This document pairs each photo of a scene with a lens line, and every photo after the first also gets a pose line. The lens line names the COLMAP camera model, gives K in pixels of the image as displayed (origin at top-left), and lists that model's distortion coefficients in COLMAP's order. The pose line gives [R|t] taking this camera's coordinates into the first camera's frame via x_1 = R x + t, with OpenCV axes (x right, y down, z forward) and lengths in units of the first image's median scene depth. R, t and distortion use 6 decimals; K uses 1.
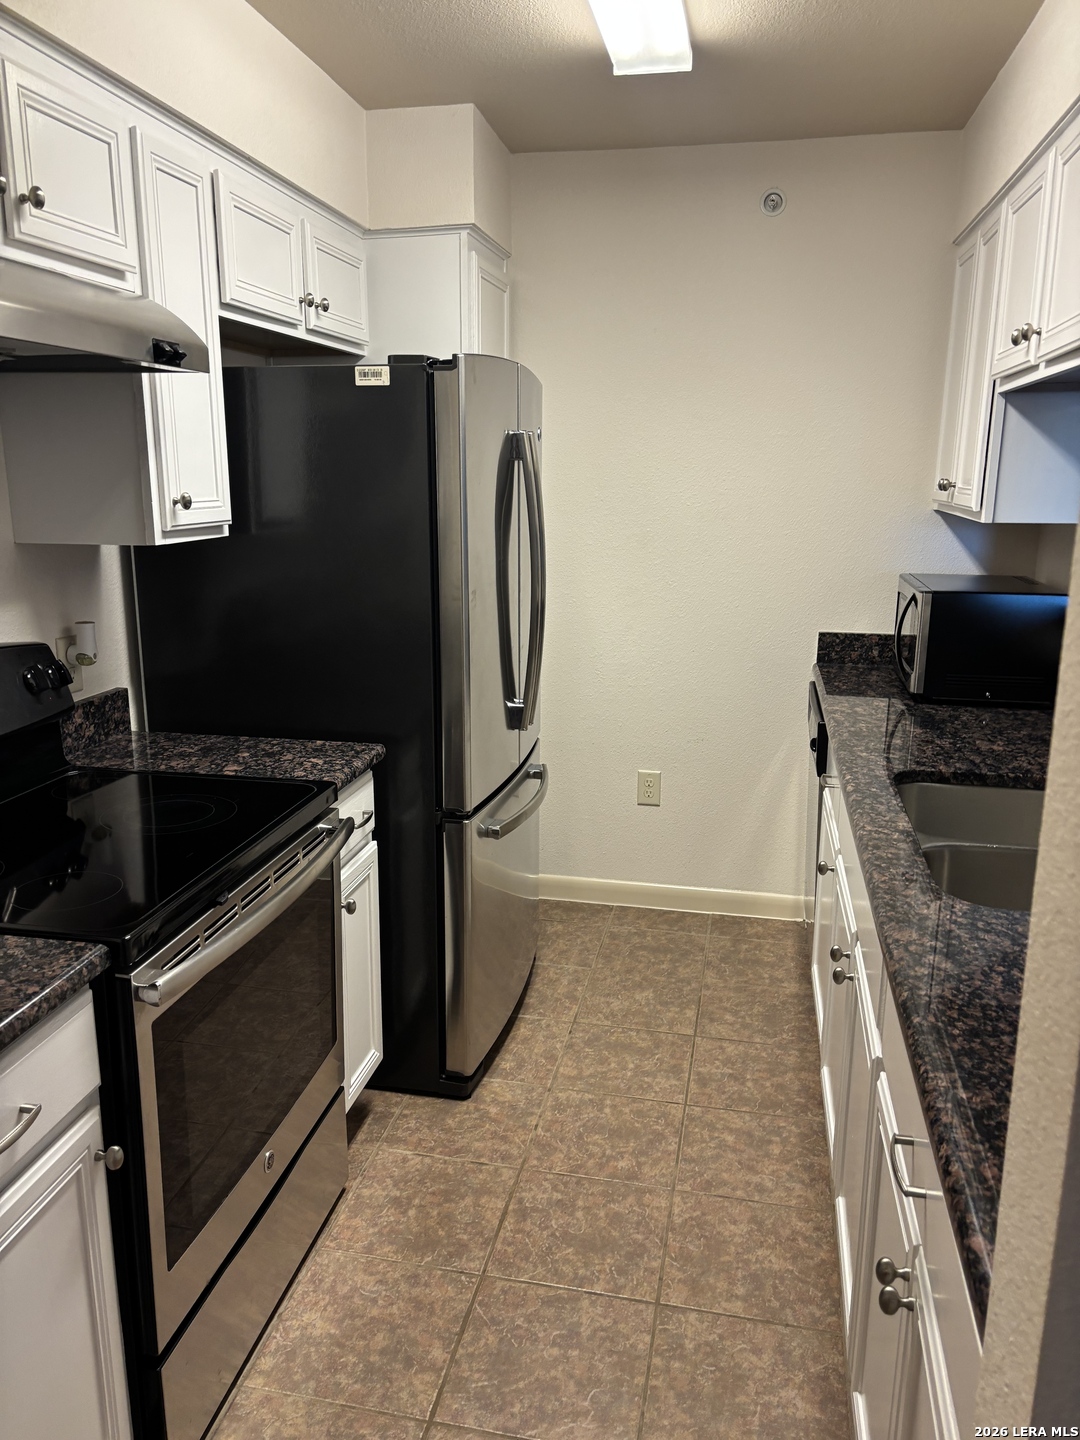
lens RADIAL K [[1092.0, 0, 547.4], [0, 1092.0, 725.1], [0, 0, 1]] dist [0.060057, -0.070697]
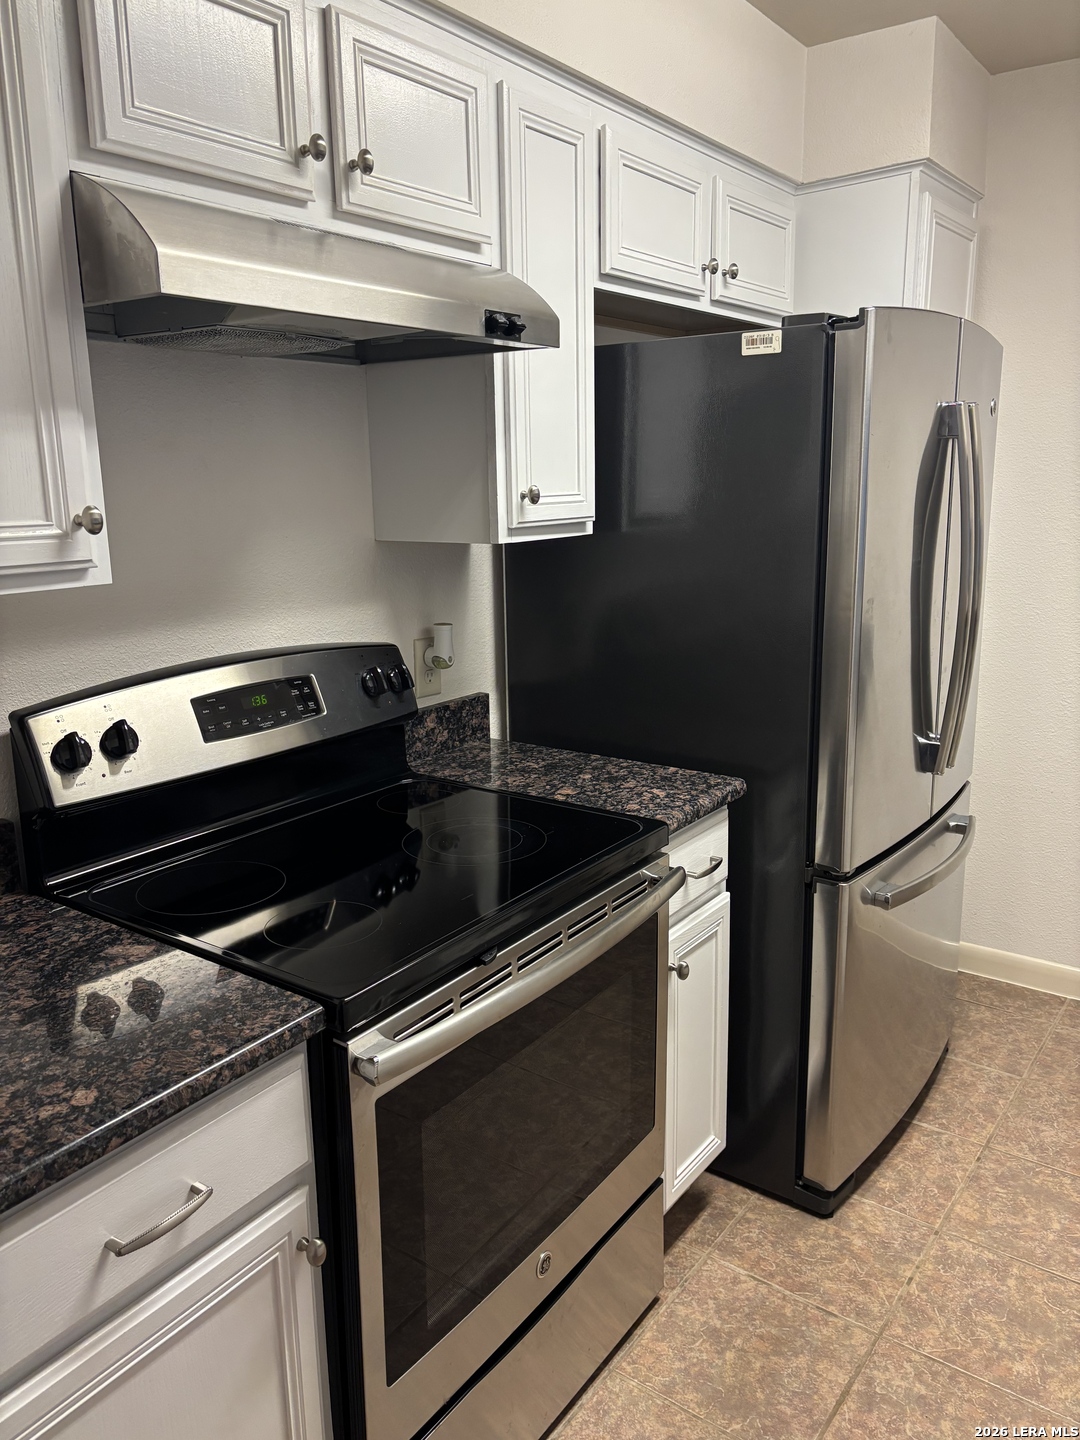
lens RADIAL K [[1092.0, 0, 540.9], [0, 1092.0, 707.6], [0, 0, 1]] dist [0.060057, -0.070697]
pose [[0.905750, 0.068778, -0.418195, 0.057610], [-0.075317, 0.997159, 0.000872, -0.026742], [0.417067, 0.030707, 0.908357, 0.169739]]
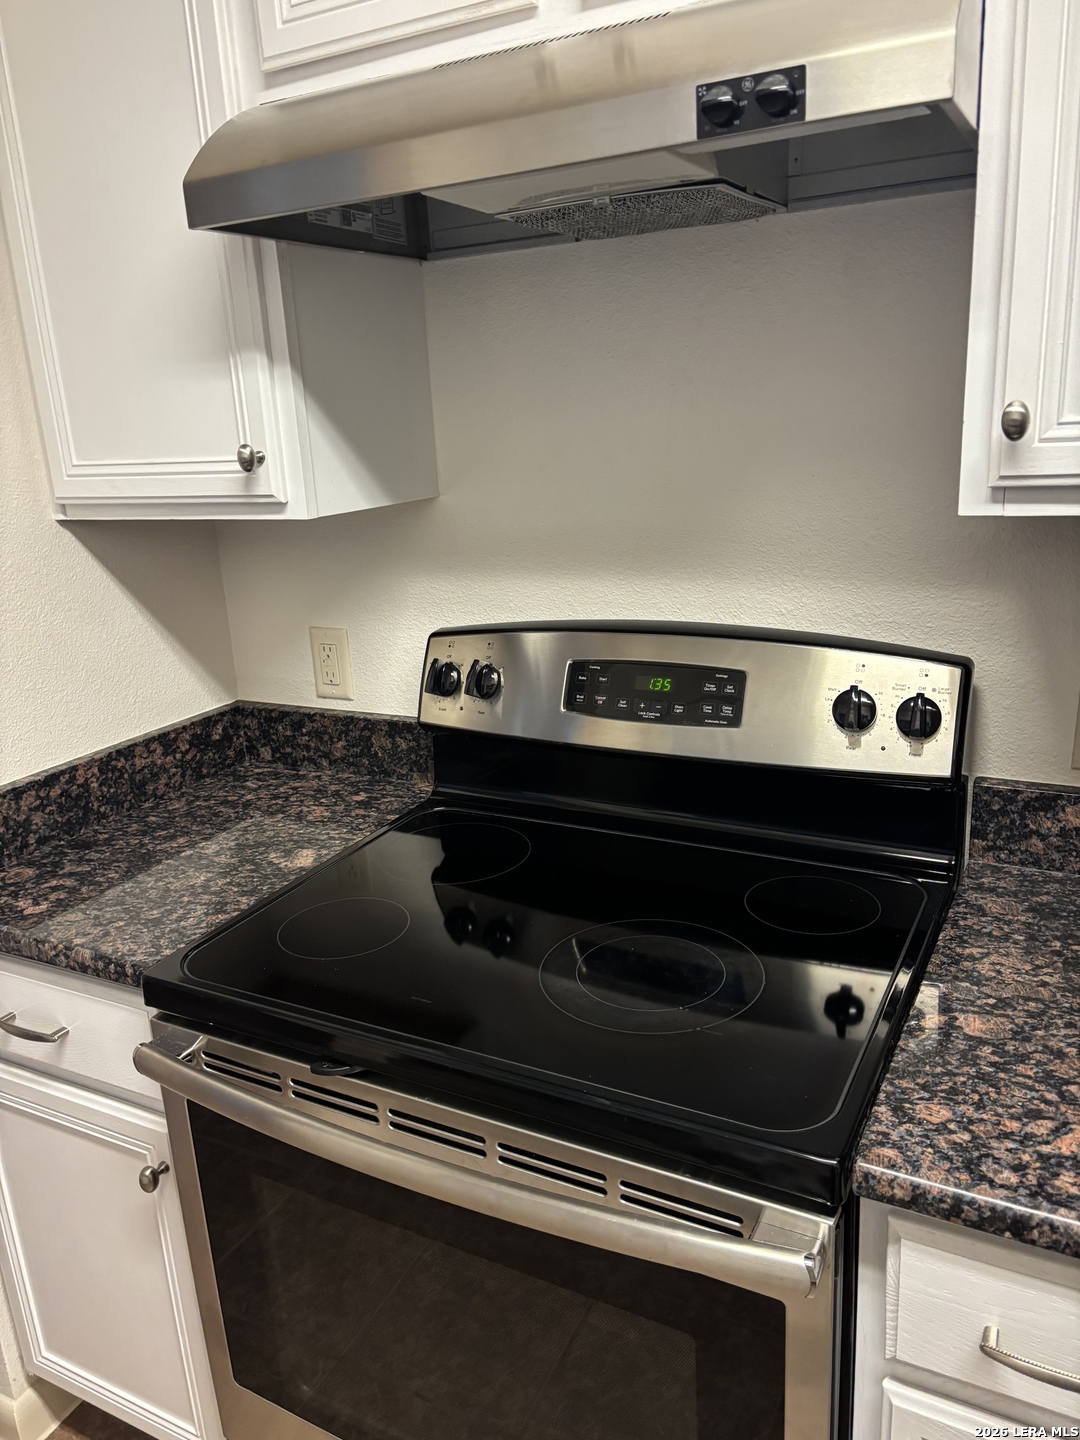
lens RADIAL K [[1092.0, 0, 533.6], [0, 1092.0, 719.8], [0, 0, 1]] dist [0.060057, -0.070697]
pose [[-0.308323, 0.273478, -0.911124, 0.136653], [-0.166224, 0.927562, 0.334662, -0.184448], [0.936647, 0.254634, -0.240530, 0.847773]]
